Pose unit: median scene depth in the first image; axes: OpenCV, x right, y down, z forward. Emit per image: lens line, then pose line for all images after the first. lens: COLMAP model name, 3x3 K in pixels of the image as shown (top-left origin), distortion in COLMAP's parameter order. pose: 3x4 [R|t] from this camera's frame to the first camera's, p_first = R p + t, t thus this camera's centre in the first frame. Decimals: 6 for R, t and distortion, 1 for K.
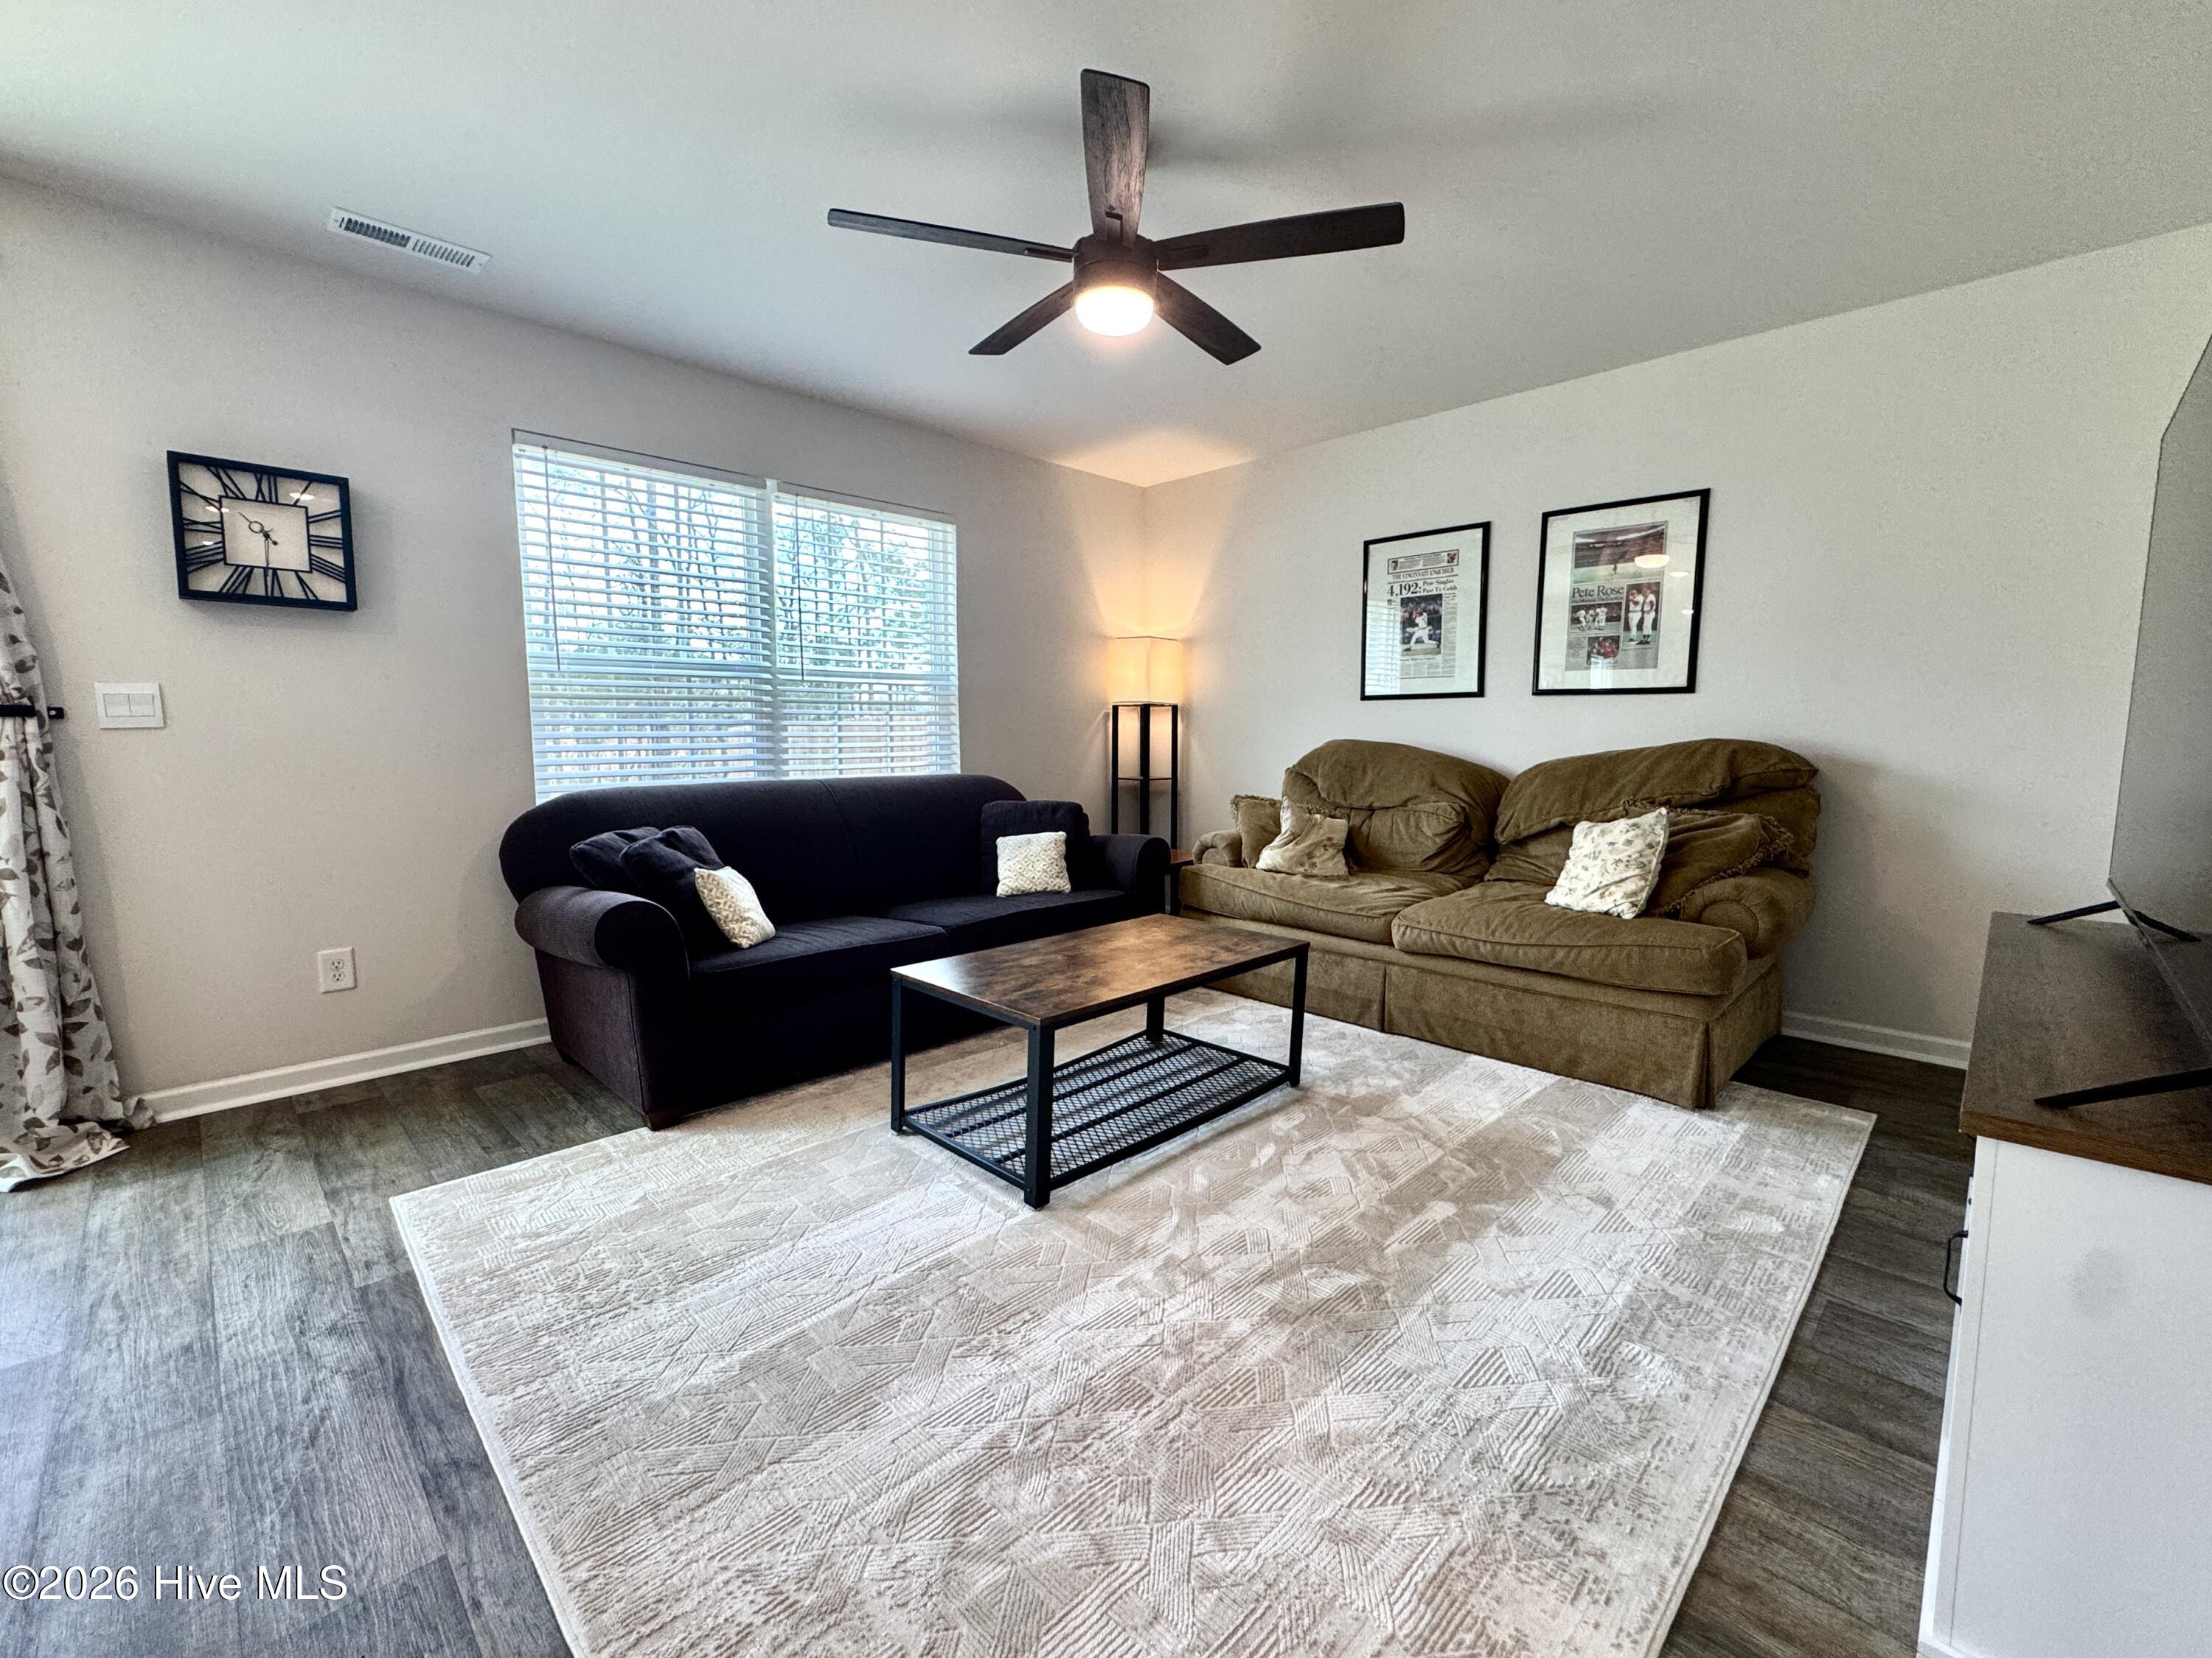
lens RADIAL K [[933.1, 0, 1102.6], [0, 933.1, 826.1], [0, 0, 1]] dist [-0.003795, -0.000141]
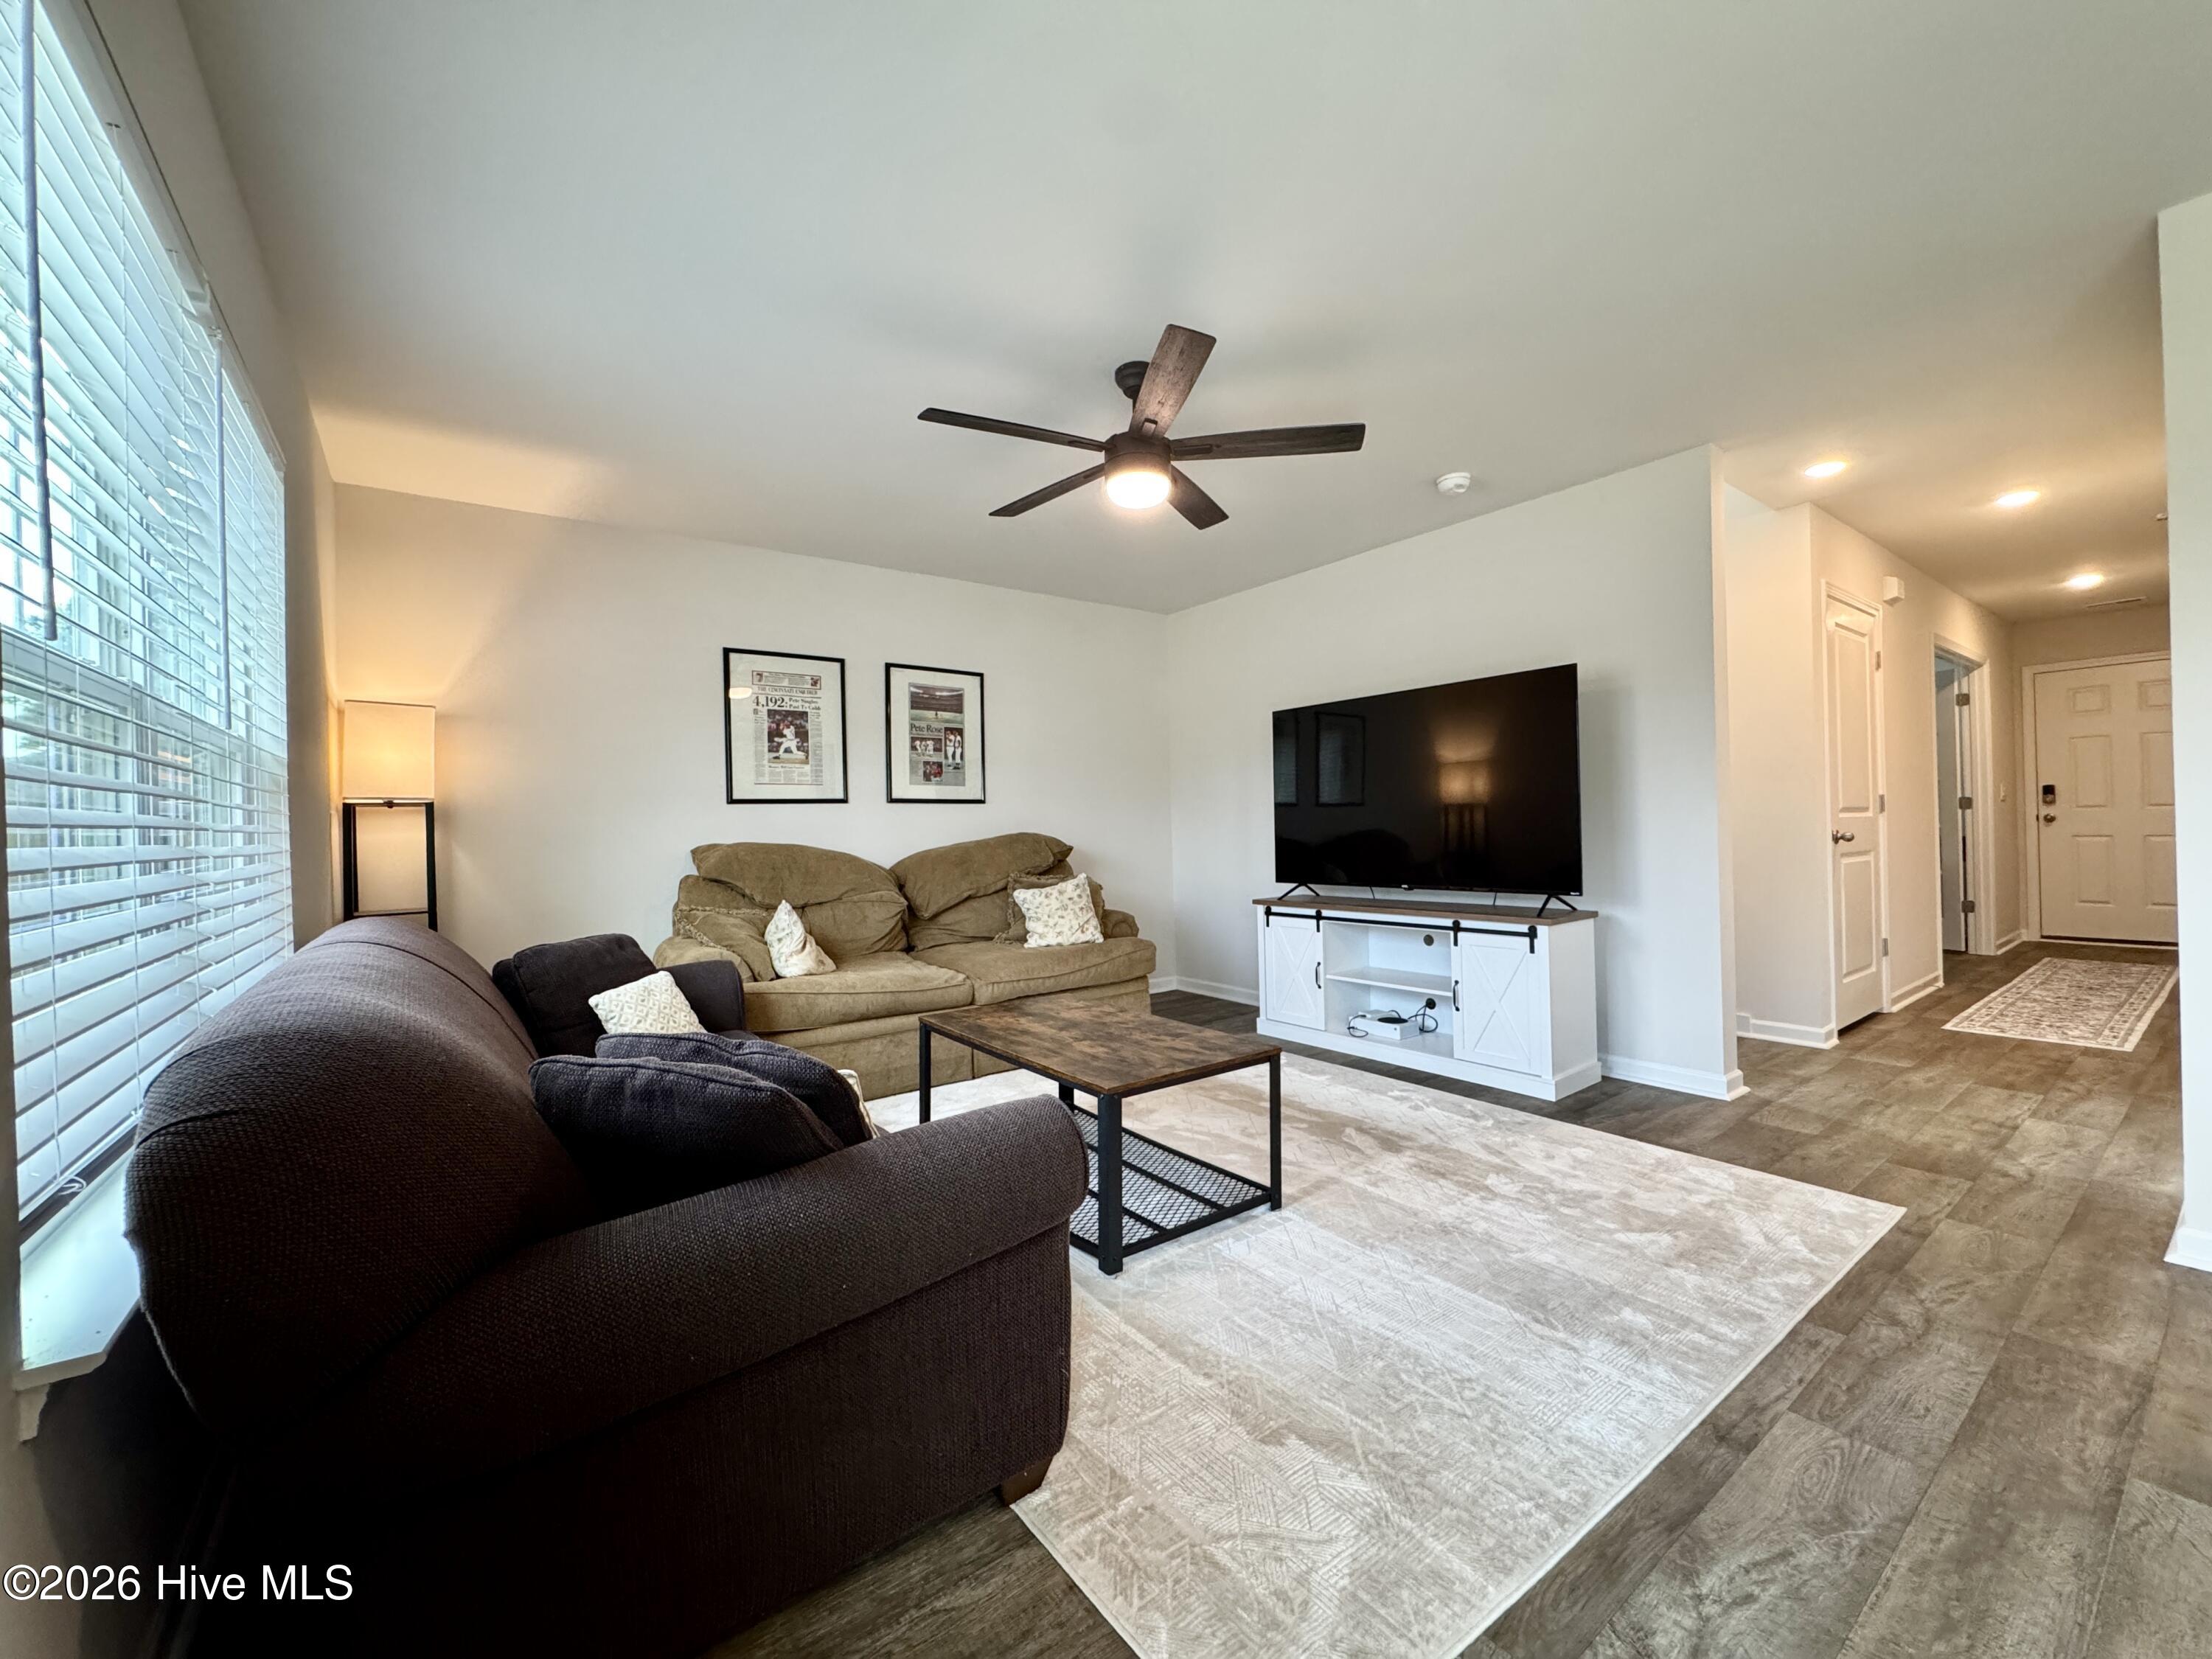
lens RADIAL K [[883.7, 0, 1103.9], [0, 883.7, 825.0], [0, 0, 1]] dist [-0.002636, -0.000615]
pose [[0.149095, -0.001476, 0.988822, -0.921209], [0.123376, 0.992212, -0.017122, -0.072337], [-0.981096, 0.124550, 0.148116, 0.728446]]
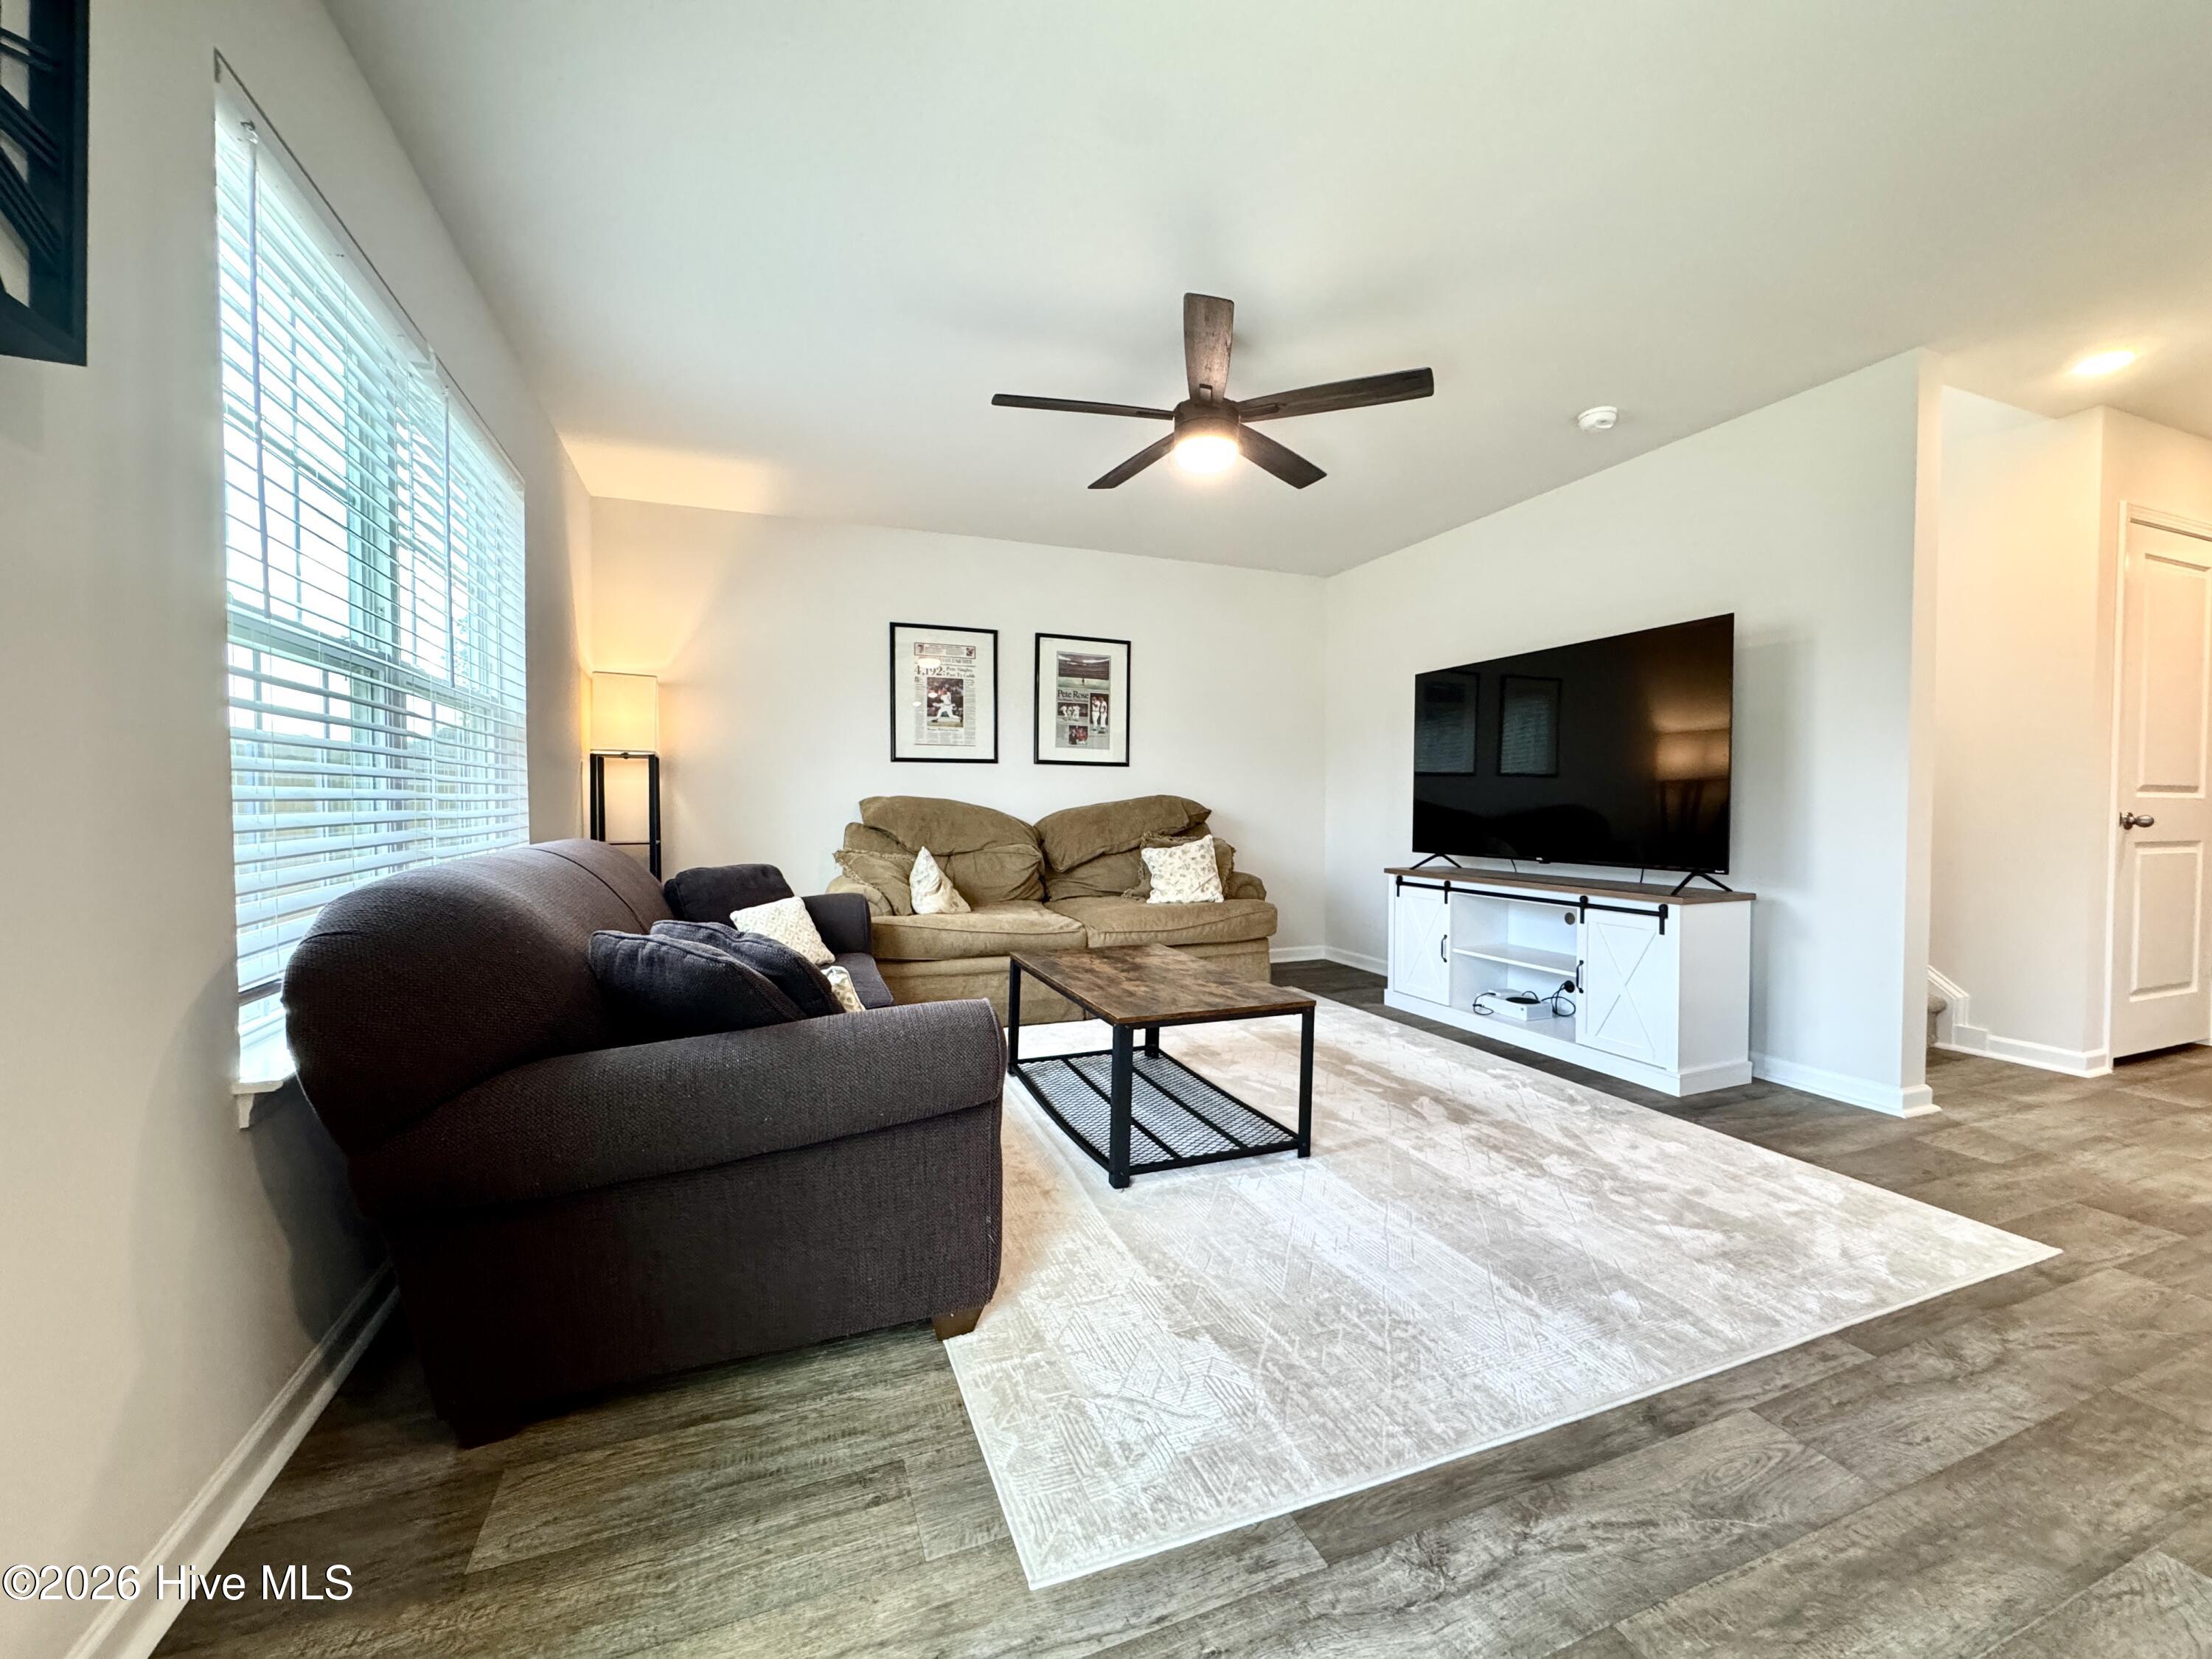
lens RADIAL K [[883.7, 0, 1103.9], [0, 883.7, 825.0], [0, 0, 1]] dist [-0.002636, -0.000615]
pose [[0.399547, -0.022104, 0.916446, -0.925287], [0.090627, 0.995764, -0.015494, -0.029583], [-0.912222, 0.089246, 0.399858, 0.540532]]
